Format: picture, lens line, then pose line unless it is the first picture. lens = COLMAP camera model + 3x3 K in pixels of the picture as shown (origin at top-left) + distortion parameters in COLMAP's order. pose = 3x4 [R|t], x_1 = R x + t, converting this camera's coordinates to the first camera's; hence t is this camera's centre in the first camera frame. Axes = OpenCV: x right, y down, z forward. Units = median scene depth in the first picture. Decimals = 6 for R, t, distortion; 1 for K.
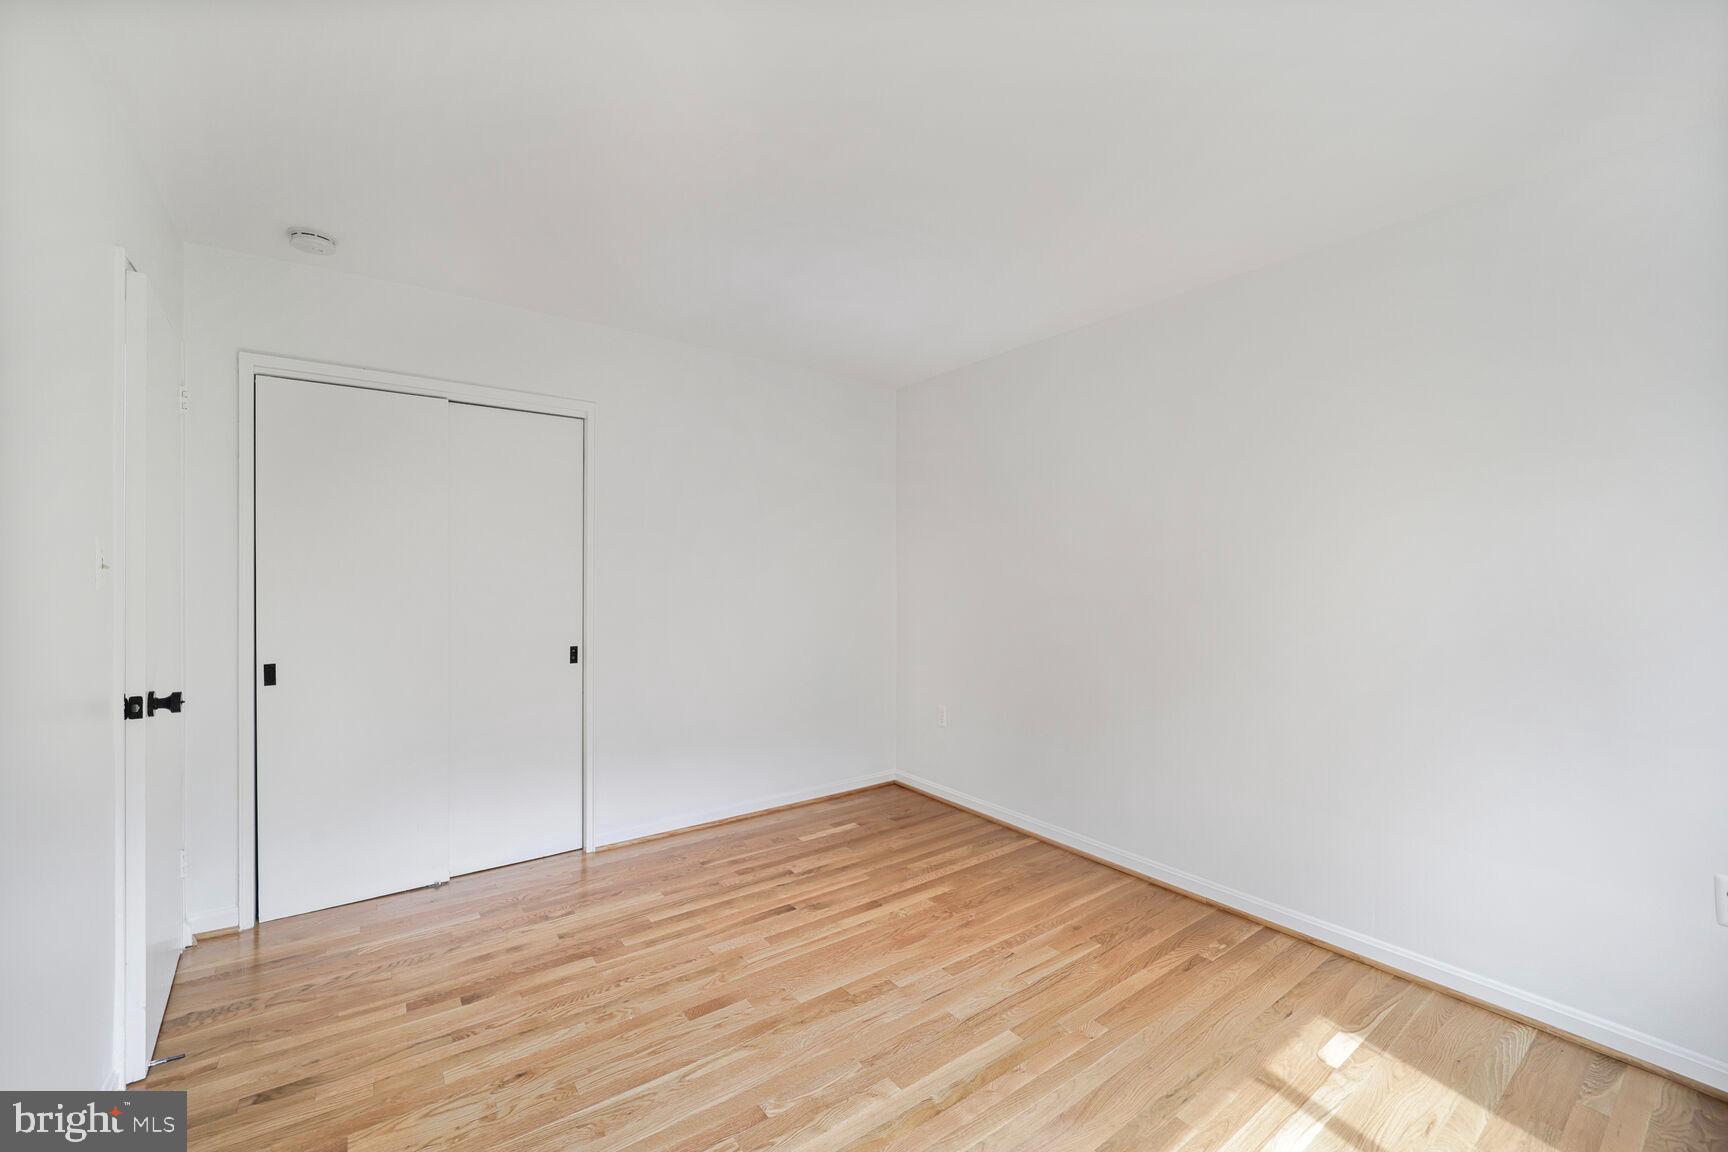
lens RADIAL K [[703.8, 0, 862.1], [0, 703.8, 573.8], [0, 0, 1]] dist [-0.011726, -0.000100]
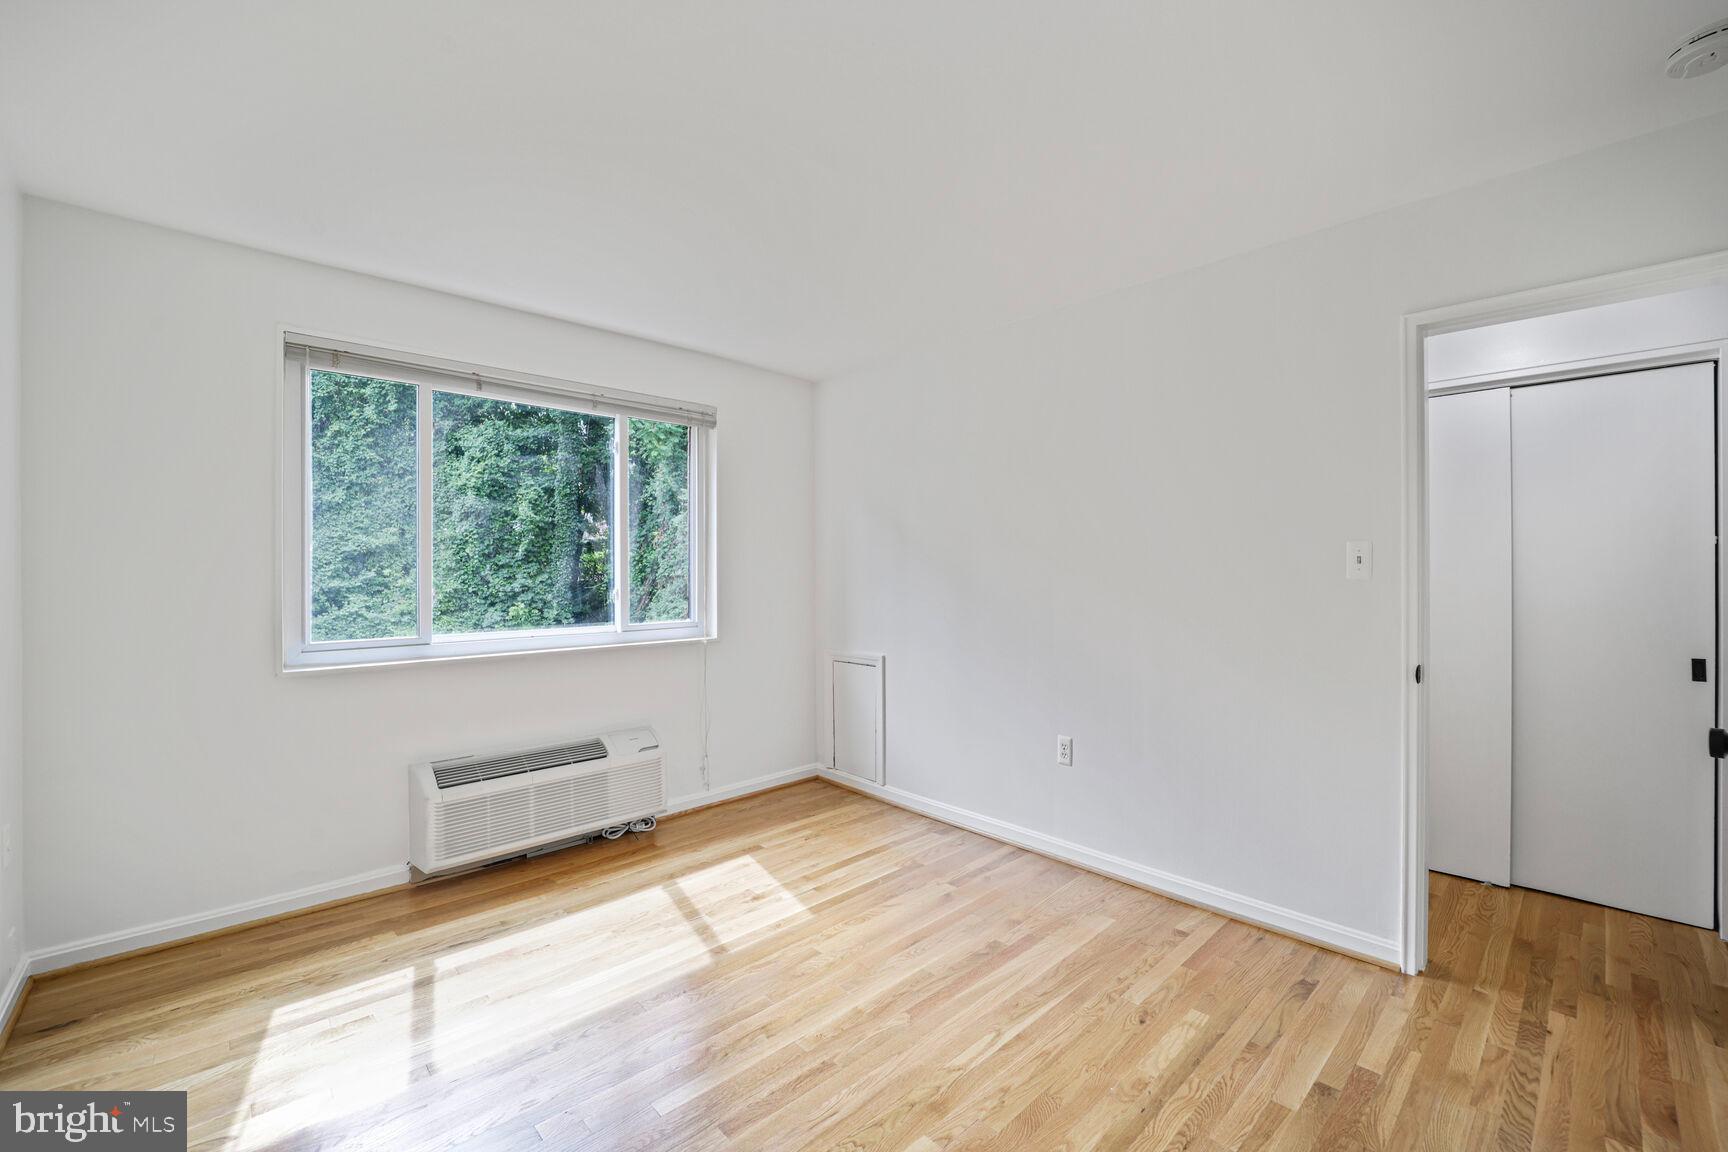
lens RADIAL K [[703.8, 0, 862.3], [0, 703.8, 579.2], [0, 0, 1]] dist [-0.011726, -0.000100]
pose [[-0.992568, -0.001695, -0.121677, 0.057310], [-0.003335, 0.999906, 0.013273, 0.005452], [0.121644, 0.013580, -0.992481, 1.404603]]
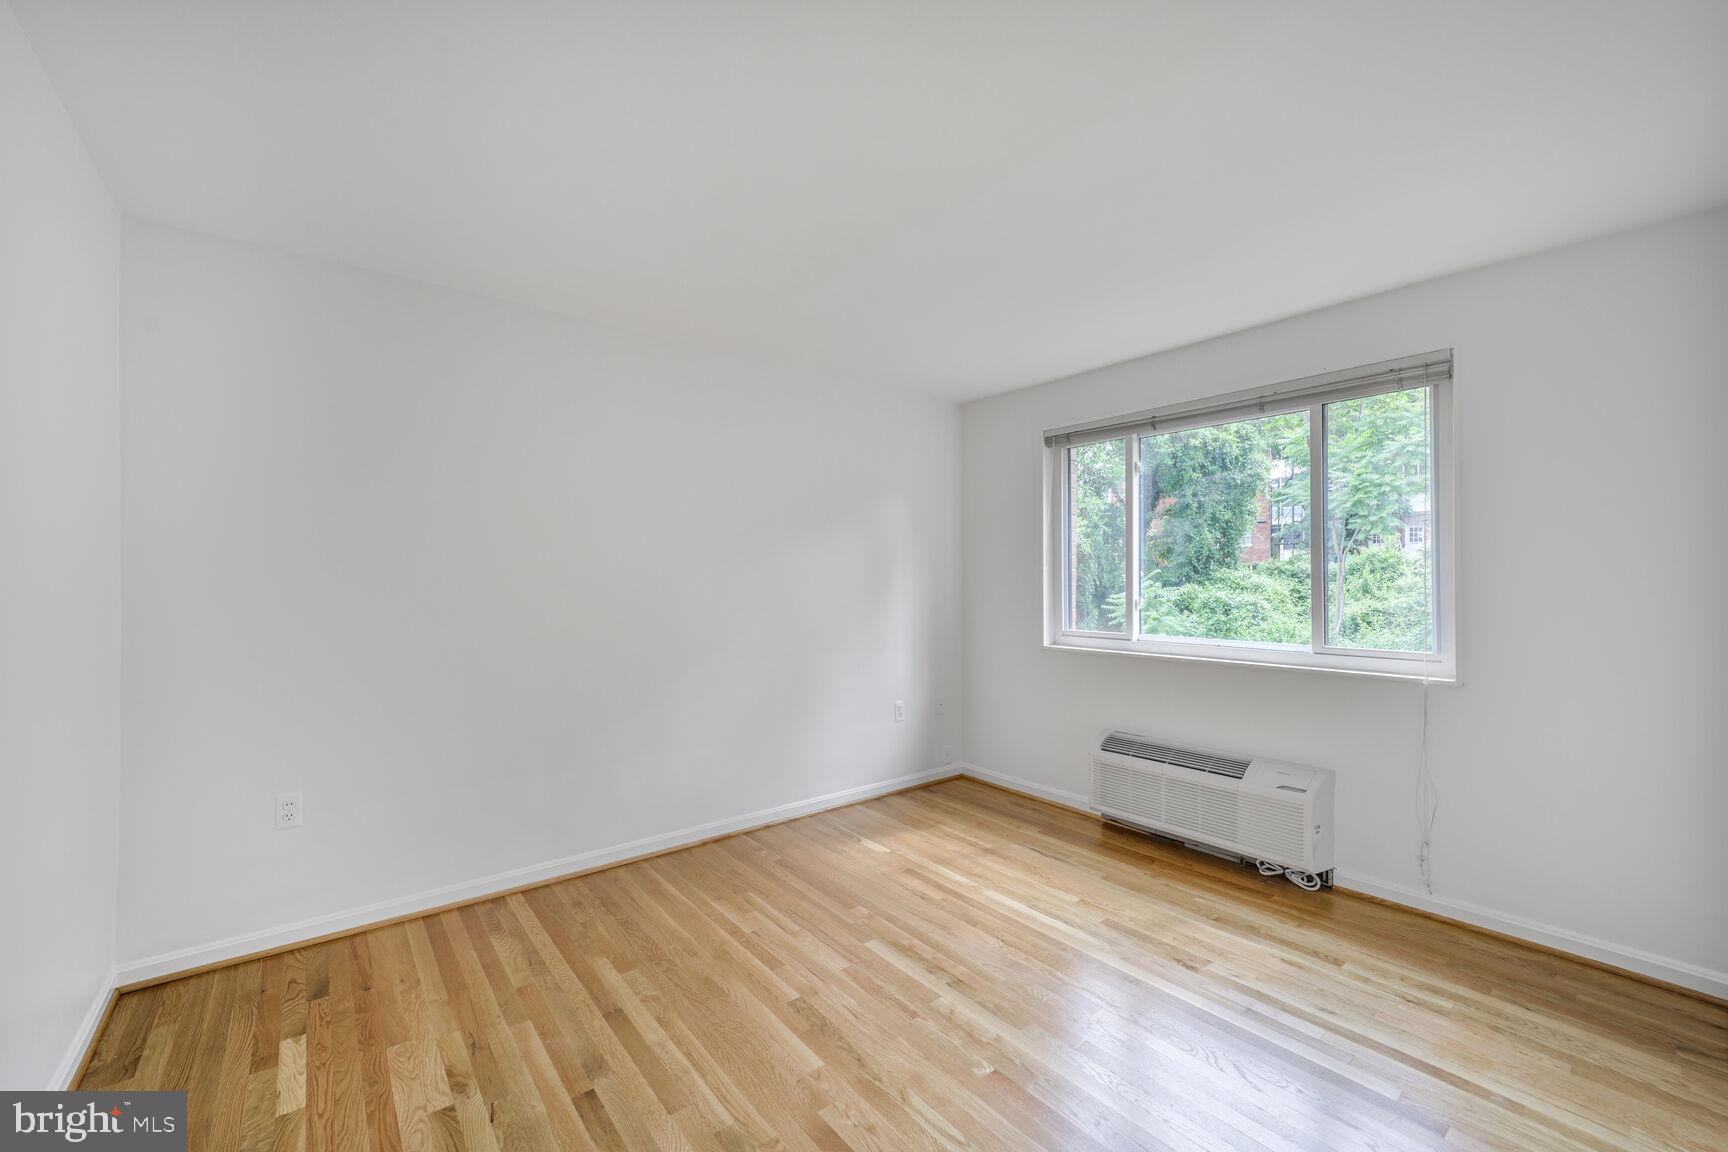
lens RADIAL K [[698.4, 0, 861.3], [0, 698.4, 568.2], [0, 0, 1]] dist [0.001278, 0.000126]
pose [[-0.040163, 0.010641, 0.999136, -0.795734], [0.001966, 0.999942, -0.010570, -0.003890], [-0.999191, 0.001540, -0.040182, 0.804359]]
